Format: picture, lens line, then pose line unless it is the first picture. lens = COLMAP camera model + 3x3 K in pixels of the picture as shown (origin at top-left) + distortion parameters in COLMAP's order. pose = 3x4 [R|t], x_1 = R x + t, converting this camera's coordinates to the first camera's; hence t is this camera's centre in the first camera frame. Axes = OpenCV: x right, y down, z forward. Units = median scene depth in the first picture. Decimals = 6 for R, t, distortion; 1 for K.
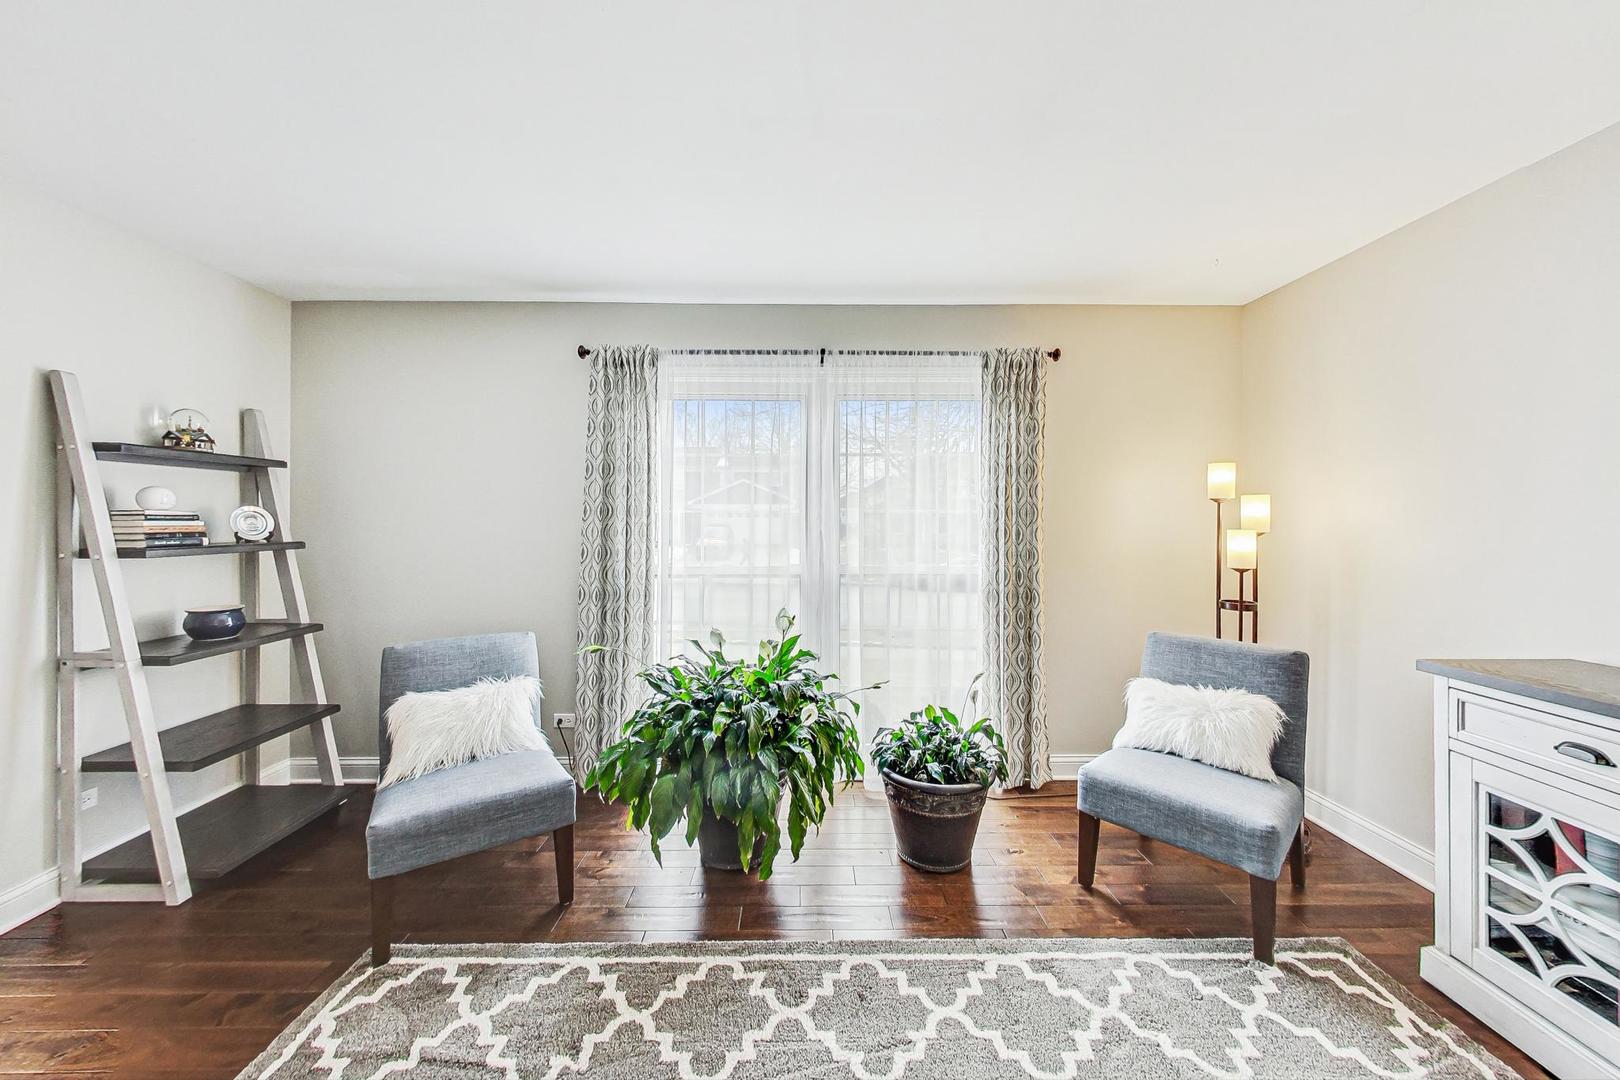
lens RADIAL K [[595.4, 0, 807.8], [0, 595.4, 518.5], [0, 0, 1]] dist [0.000155, -0.000083]
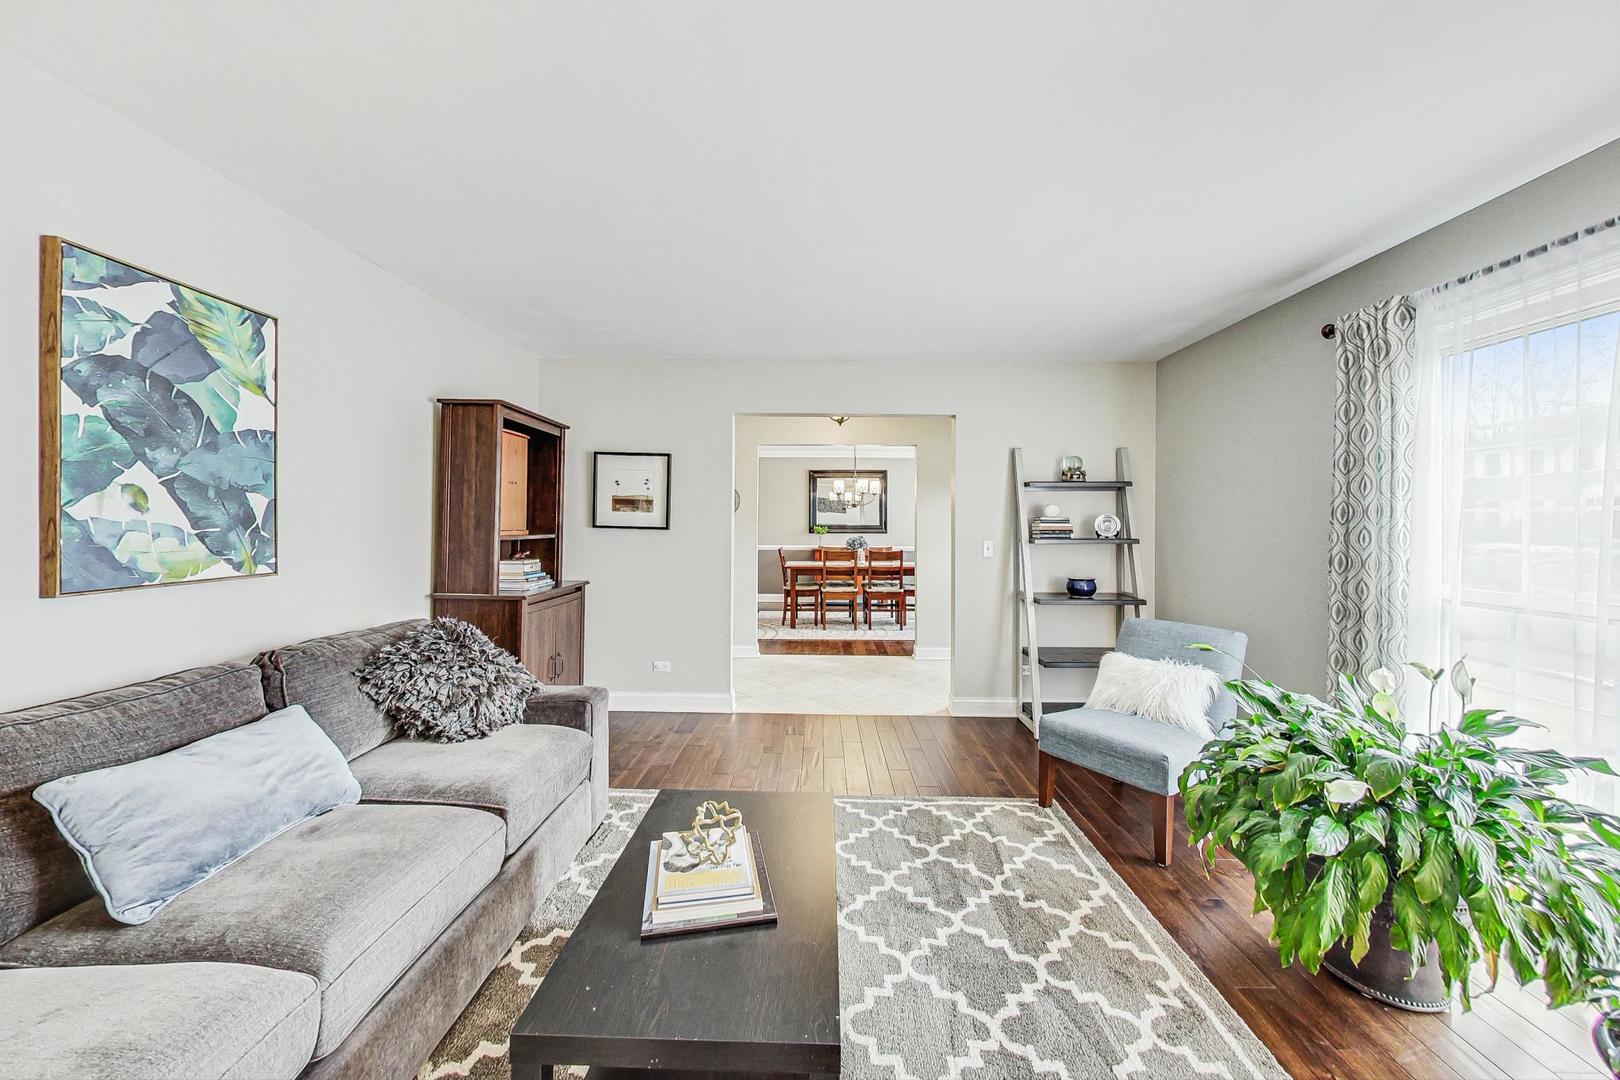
lens RADIAL K [[595.4, 0, 807.8], [0, 595.4, 518.5], [0, 0, 1]] dist [0.000155, -0.000083]
pose [[-0.036393, -0.011352, -0.999273, 0.730867], [-0.006195, 0.999919, -0.011134, 0.014869], [0.999318, 0.005785, -0.036460, 0.370700]]
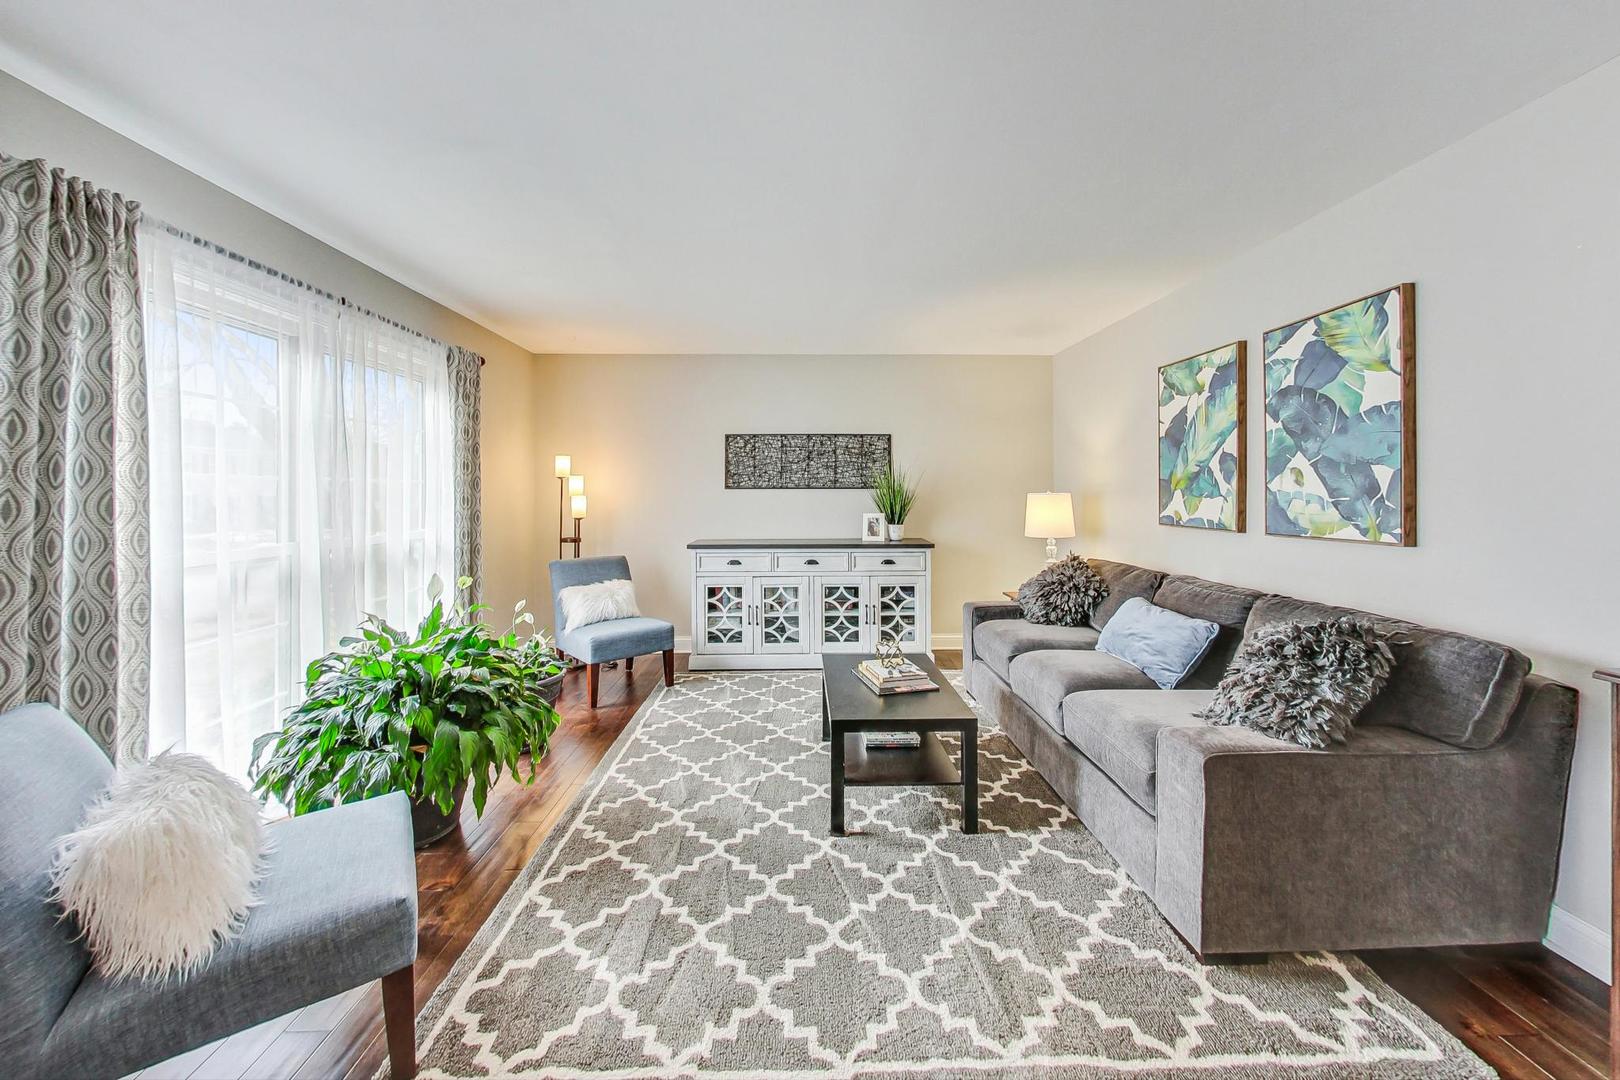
lens RADIAL K [[585.7, 0, 815.3], [0, 585.7, 496.2], [0, 0, 1]] dist [0.000349, 0.000000]
pose [[-0.019557, -0.006722, 0.999786, -1.233934], [0.001343, 0.999976, 0.006750, 0.014074], [-0.999808, 0.001474, -0.019547, 0.426751]]
